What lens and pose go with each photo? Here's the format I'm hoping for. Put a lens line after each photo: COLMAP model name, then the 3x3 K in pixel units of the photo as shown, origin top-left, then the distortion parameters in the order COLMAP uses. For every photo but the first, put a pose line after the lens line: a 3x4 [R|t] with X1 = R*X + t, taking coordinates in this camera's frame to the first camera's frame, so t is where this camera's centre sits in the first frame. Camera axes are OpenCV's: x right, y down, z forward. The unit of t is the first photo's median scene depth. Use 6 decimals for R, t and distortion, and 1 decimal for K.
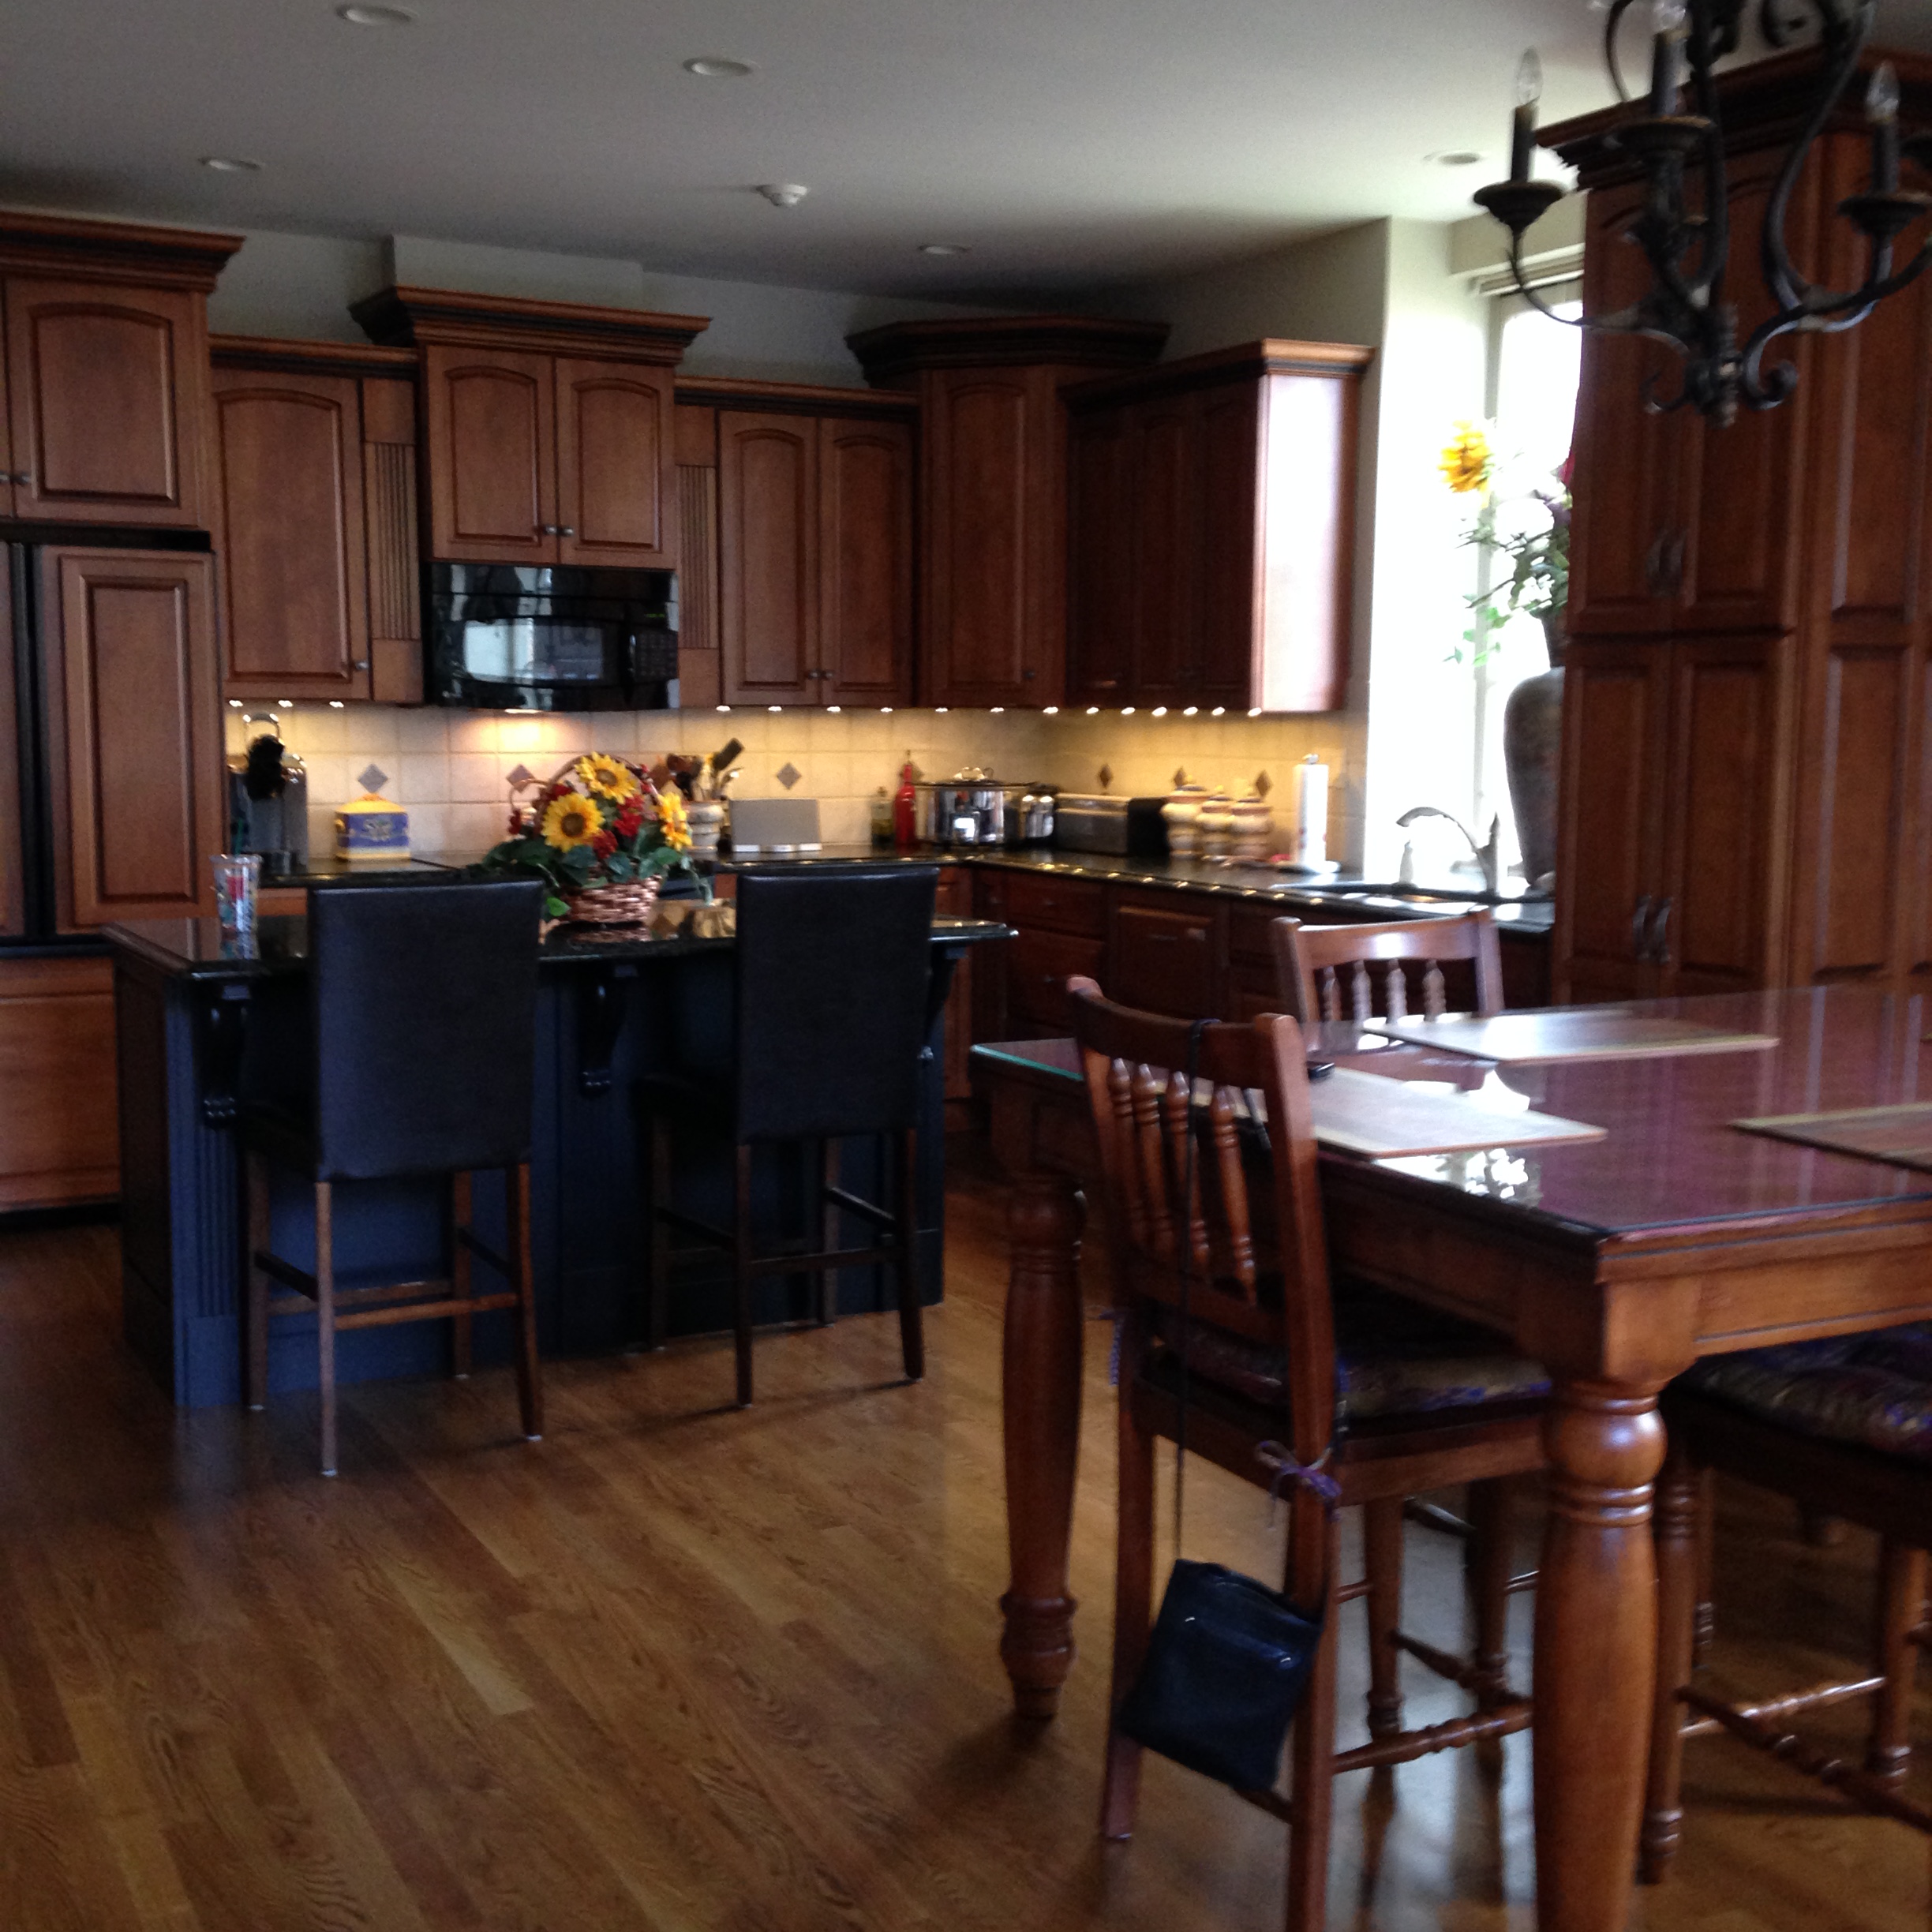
lens RADIAL K [[2394.9, 0, 951.6], [0, 2394.9, 957.4], [0, 0, 1]] dist [0.166666, 0.000000]
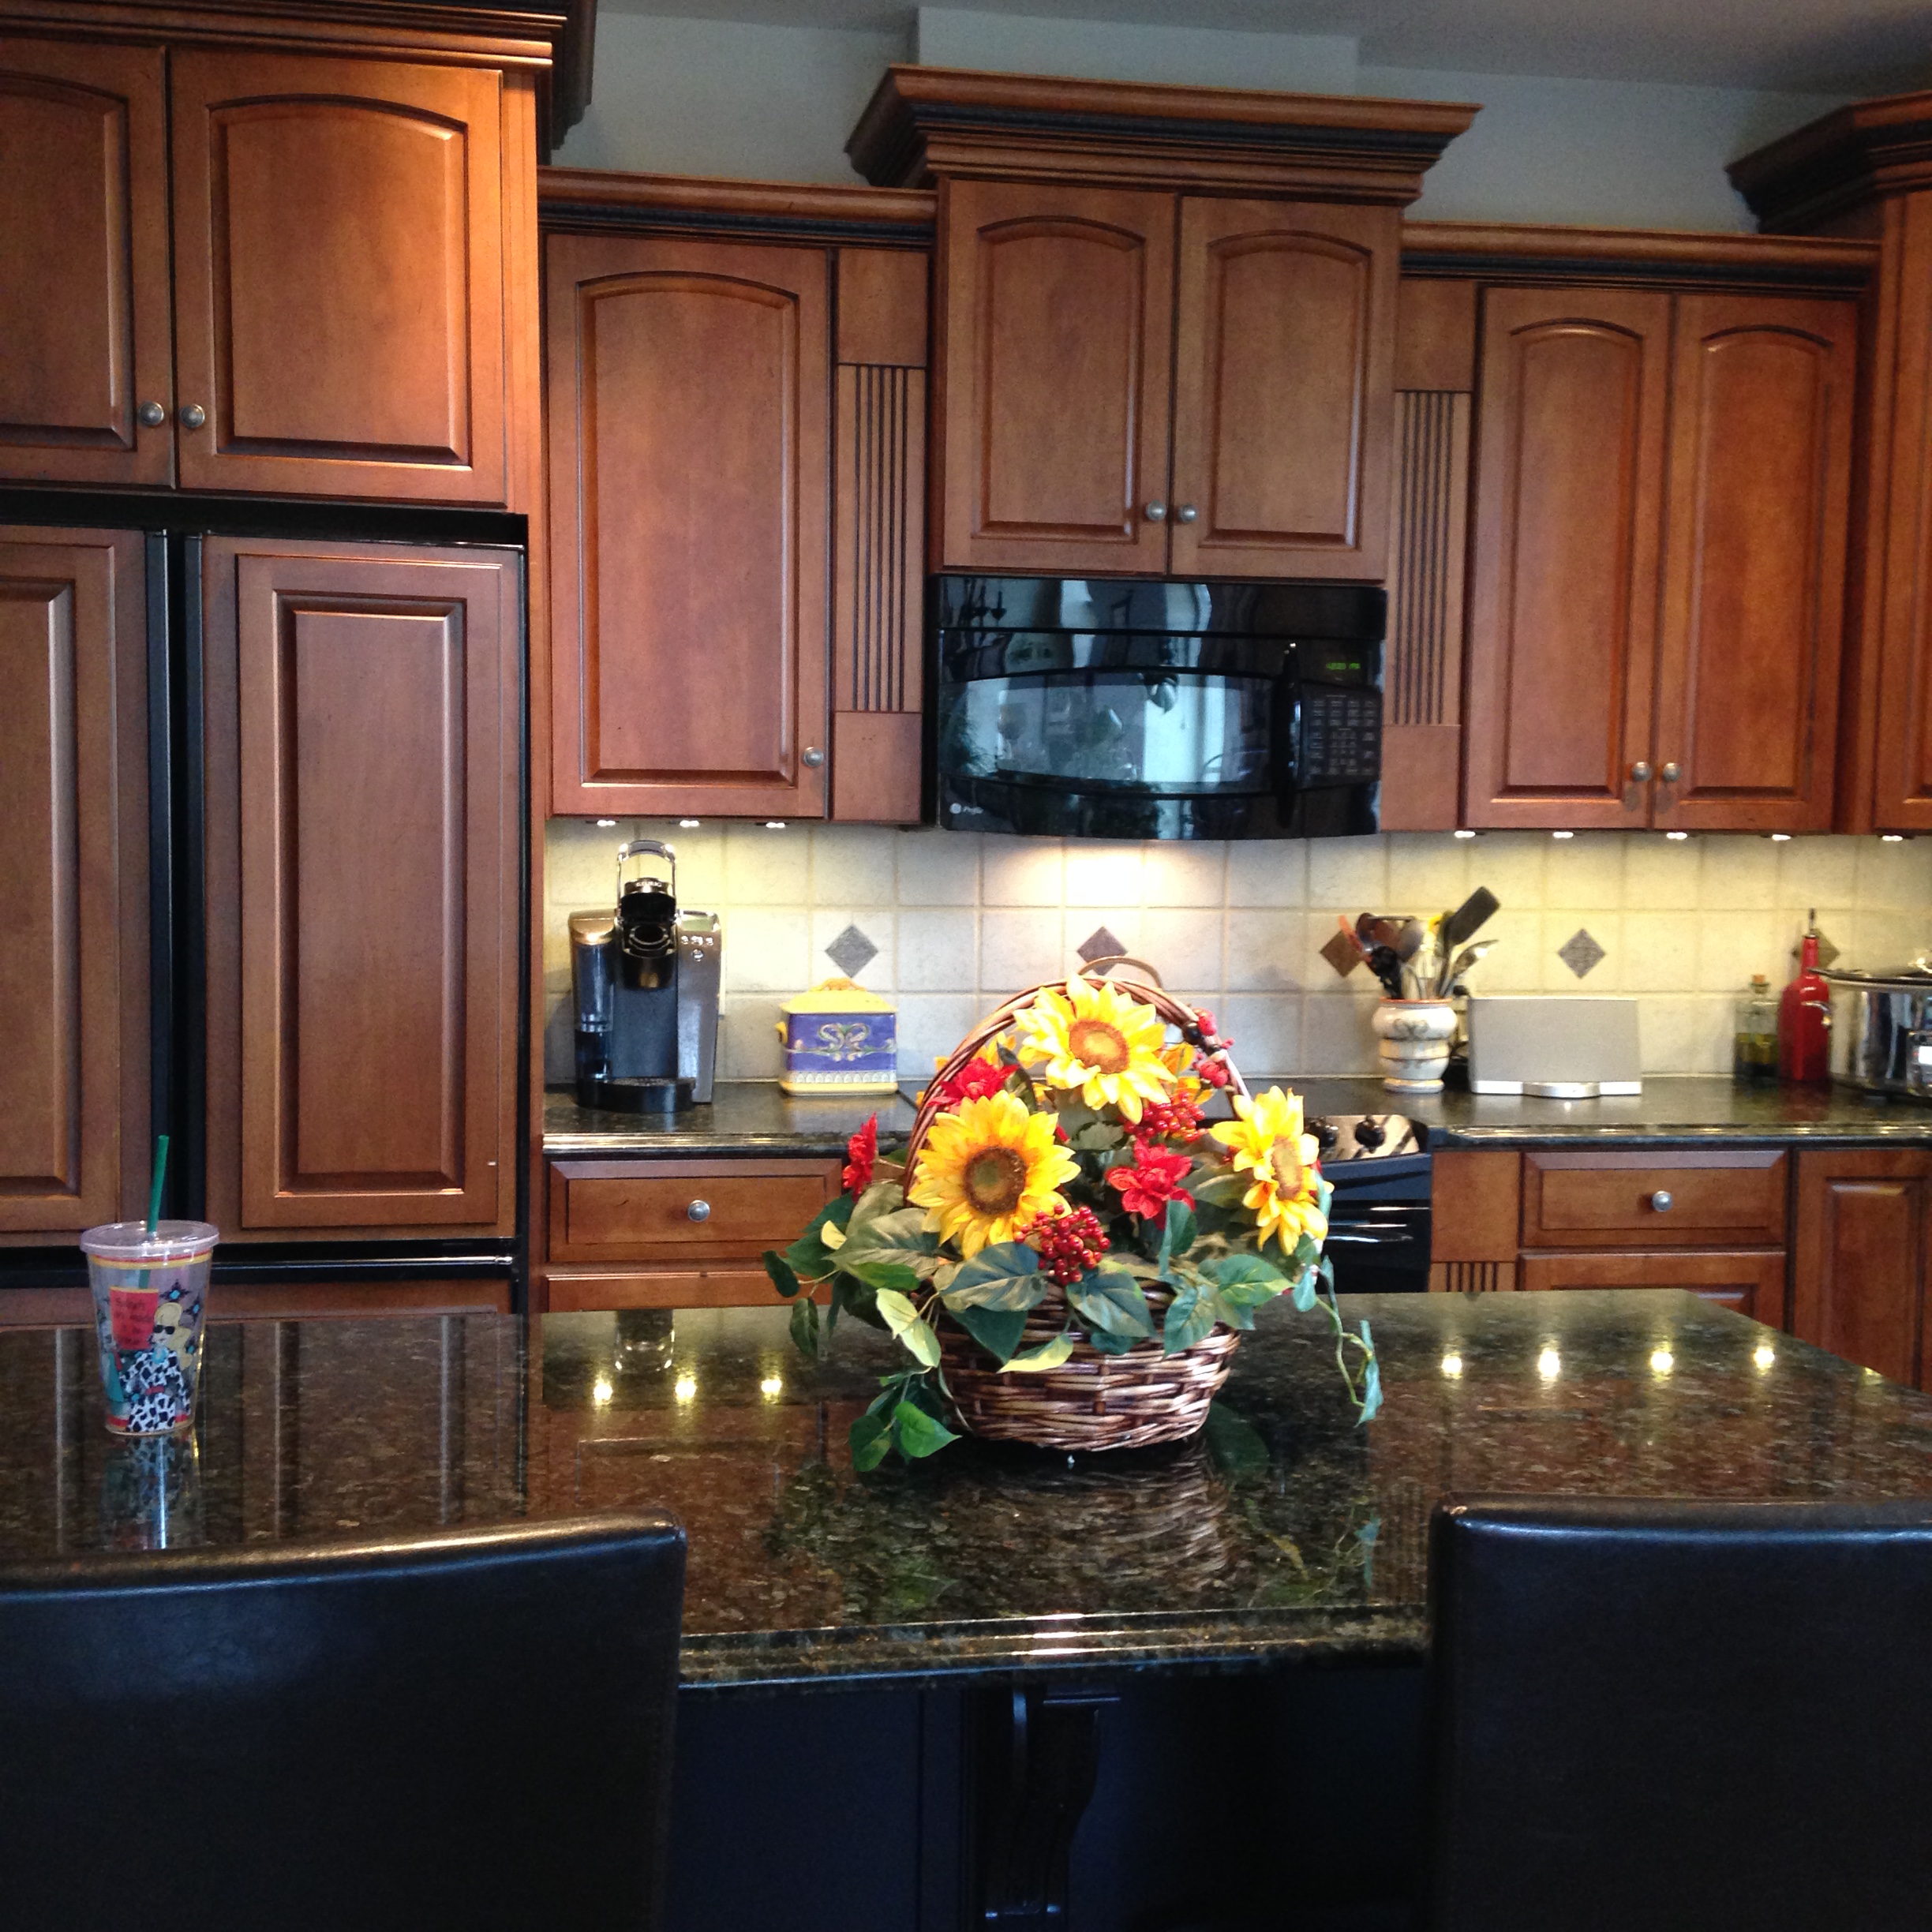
lens RADIAL K [[2394.9, 0, 957.5], [0, 2394.9, 964.0], [0, 0, 1]] dist [0.166666, 0.000000]
pose [[0.951984, 0.030832, -0.304592, -0.038255], [-0.042820, 0.998546, -0.032755, -0.053703], [0.303139, 0.044225, 0.951920, 0.465310]]
